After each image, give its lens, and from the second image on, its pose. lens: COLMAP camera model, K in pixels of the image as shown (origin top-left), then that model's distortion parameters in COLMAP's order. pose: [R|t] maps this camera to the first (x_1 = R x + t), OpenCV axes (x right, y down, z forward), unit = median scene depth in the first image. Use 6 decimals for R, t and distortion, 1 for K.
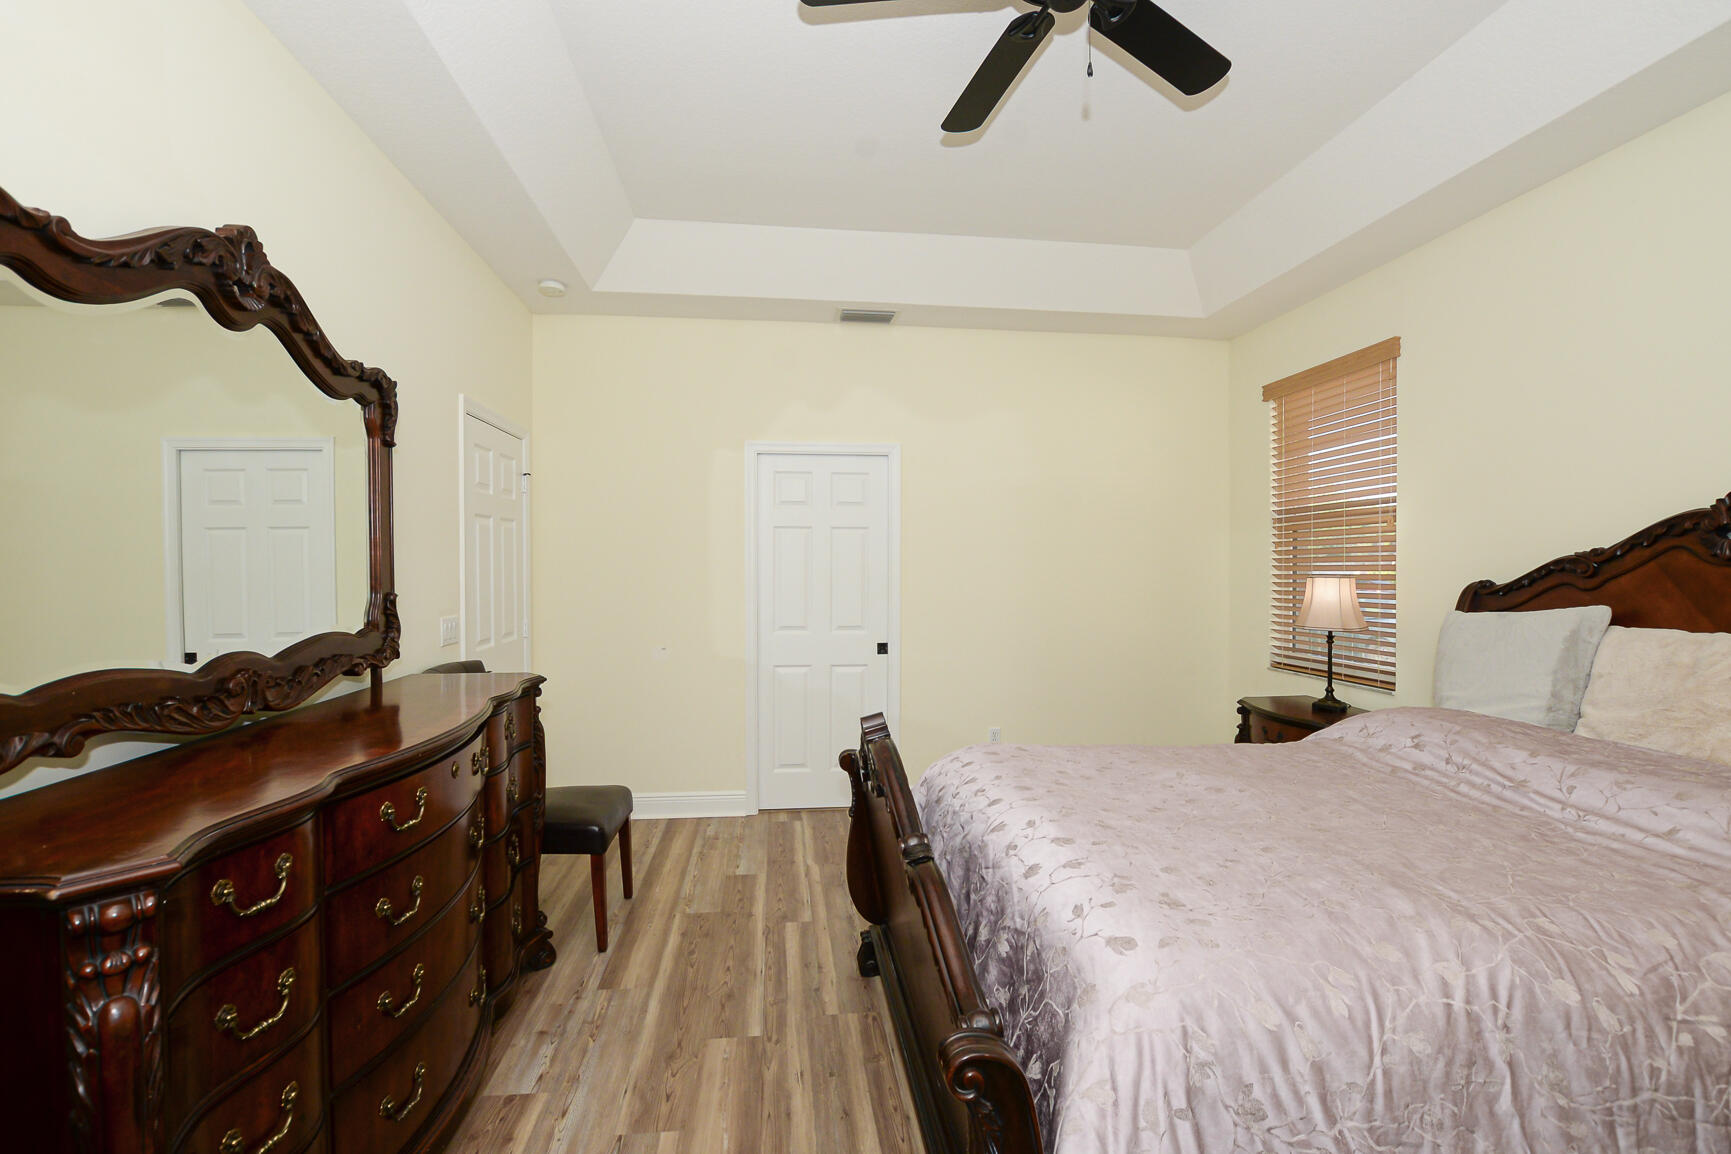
lens RADIAL K [[770.1, 0, 870.0], [0, 770.1, 571.6], [0, 0, 1]] dist [-0.038786, 0.000437]
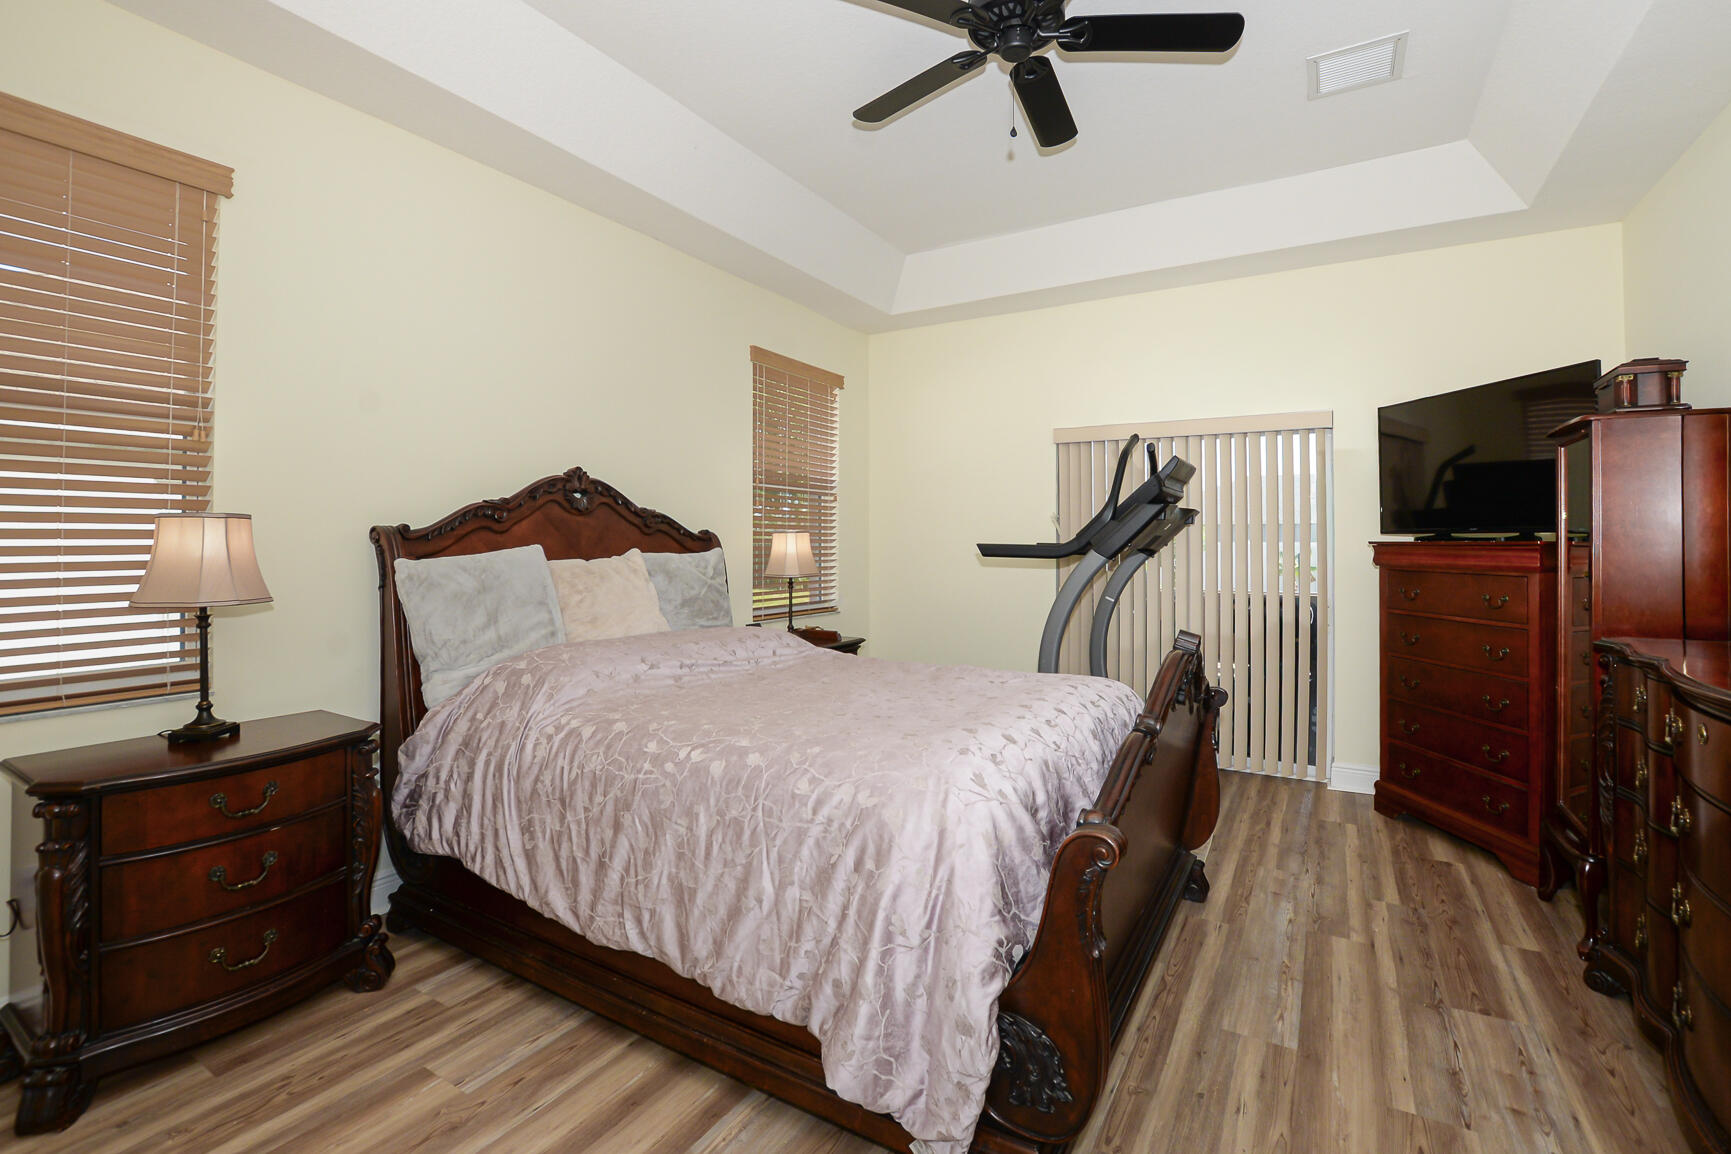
lens RADIAL K [[770.1, 0, 870.0], [0, 770.1, 571.6], [0, 0, 1]] dist [-0.038786, 0.000437]
pose [[-0.788887, -0.019545, 0.614227, -0.243253], [0.003002, 0.999360, 0.035656, 0.047620], [-0.614531, 0.029973, -0.788323, 1.734961]]
